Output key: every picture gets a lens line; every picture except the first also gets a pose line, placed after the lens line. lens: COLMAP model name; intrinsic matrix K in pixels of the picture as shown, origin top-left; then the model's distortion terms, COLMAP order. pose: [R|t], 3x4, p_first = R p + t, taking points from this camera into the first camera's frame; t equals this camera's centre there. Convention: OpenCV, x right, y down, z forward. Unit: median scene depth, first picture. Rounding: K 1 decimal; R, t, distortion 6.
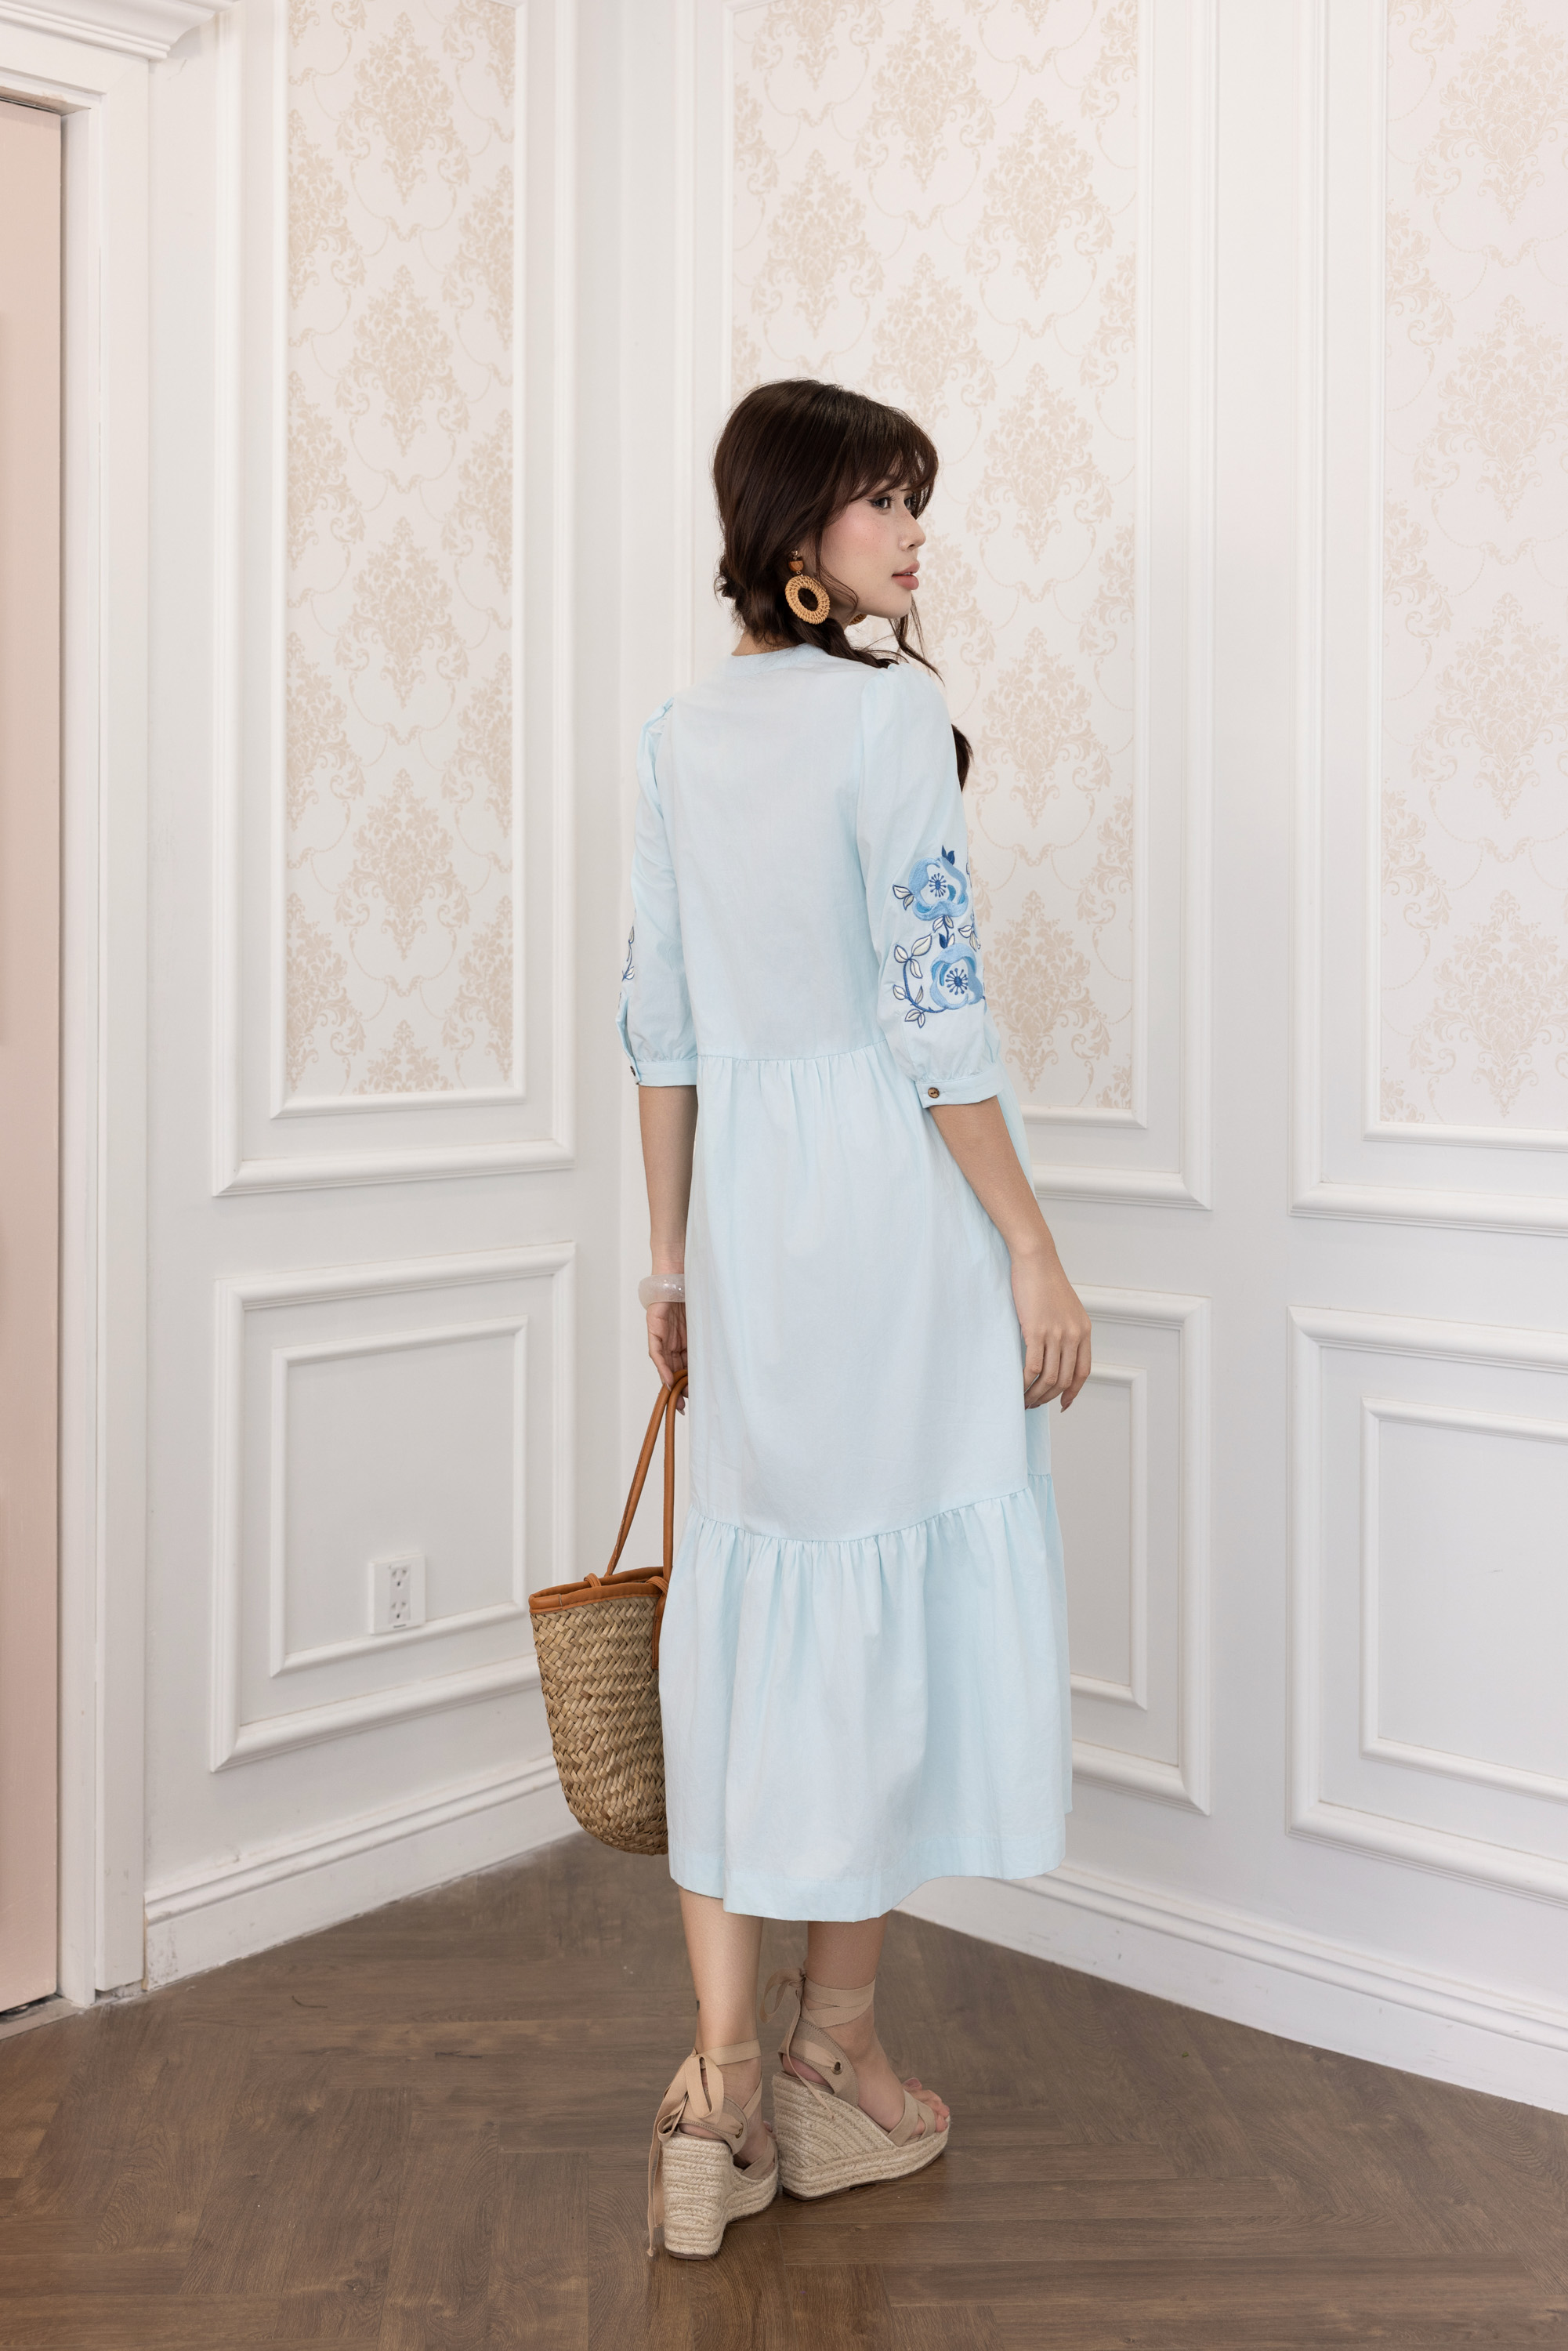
lens RADIAL K [[3223.2, 0, 766.6], [0, 3223.2, 1080.4], [0, 0, 1]] dist [0.047960, 0.000000]
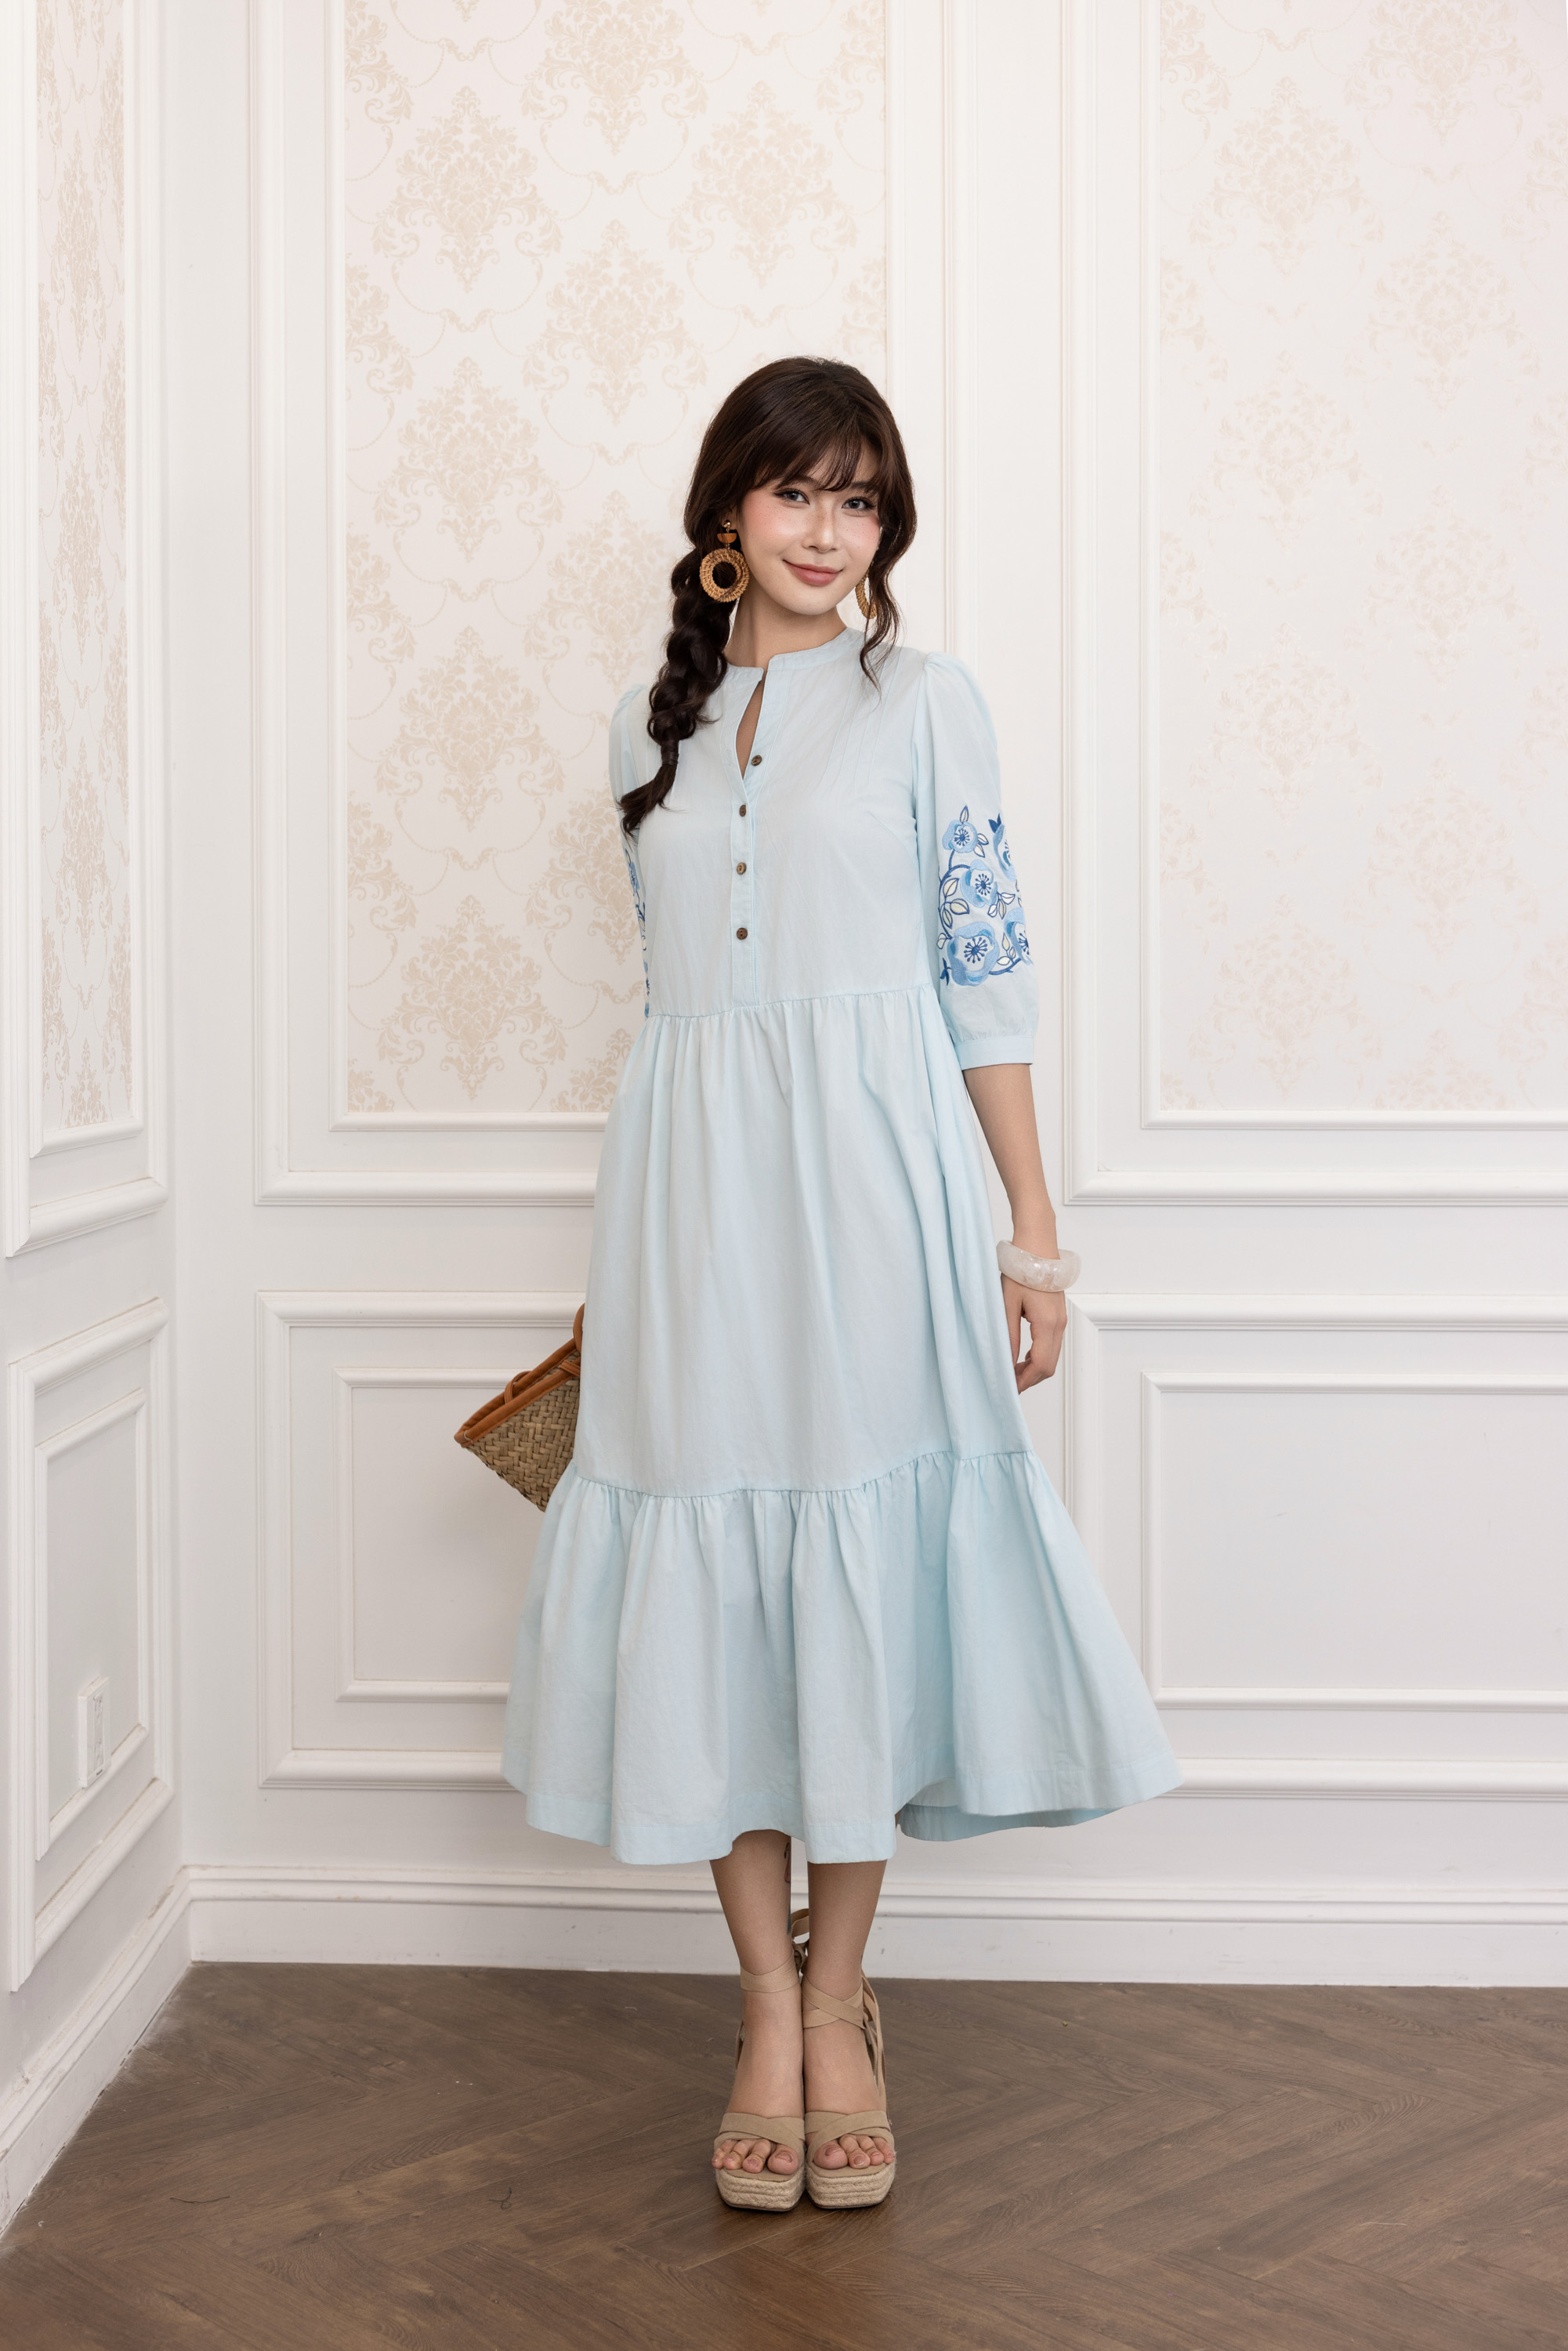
lens RADIAL K [[3223.2, 0, 748.3], [0, 3223.2, 1146.6], [0, 0, 1]] dist [0.047960, 0.000000]
pose [[0.746862, -0.038885, 0.663841, -0.579256], [0.032073, 0.999233, 0.022447, -0.003388], [-0.664205, 0.004527, 0.747537, 0.269067]]
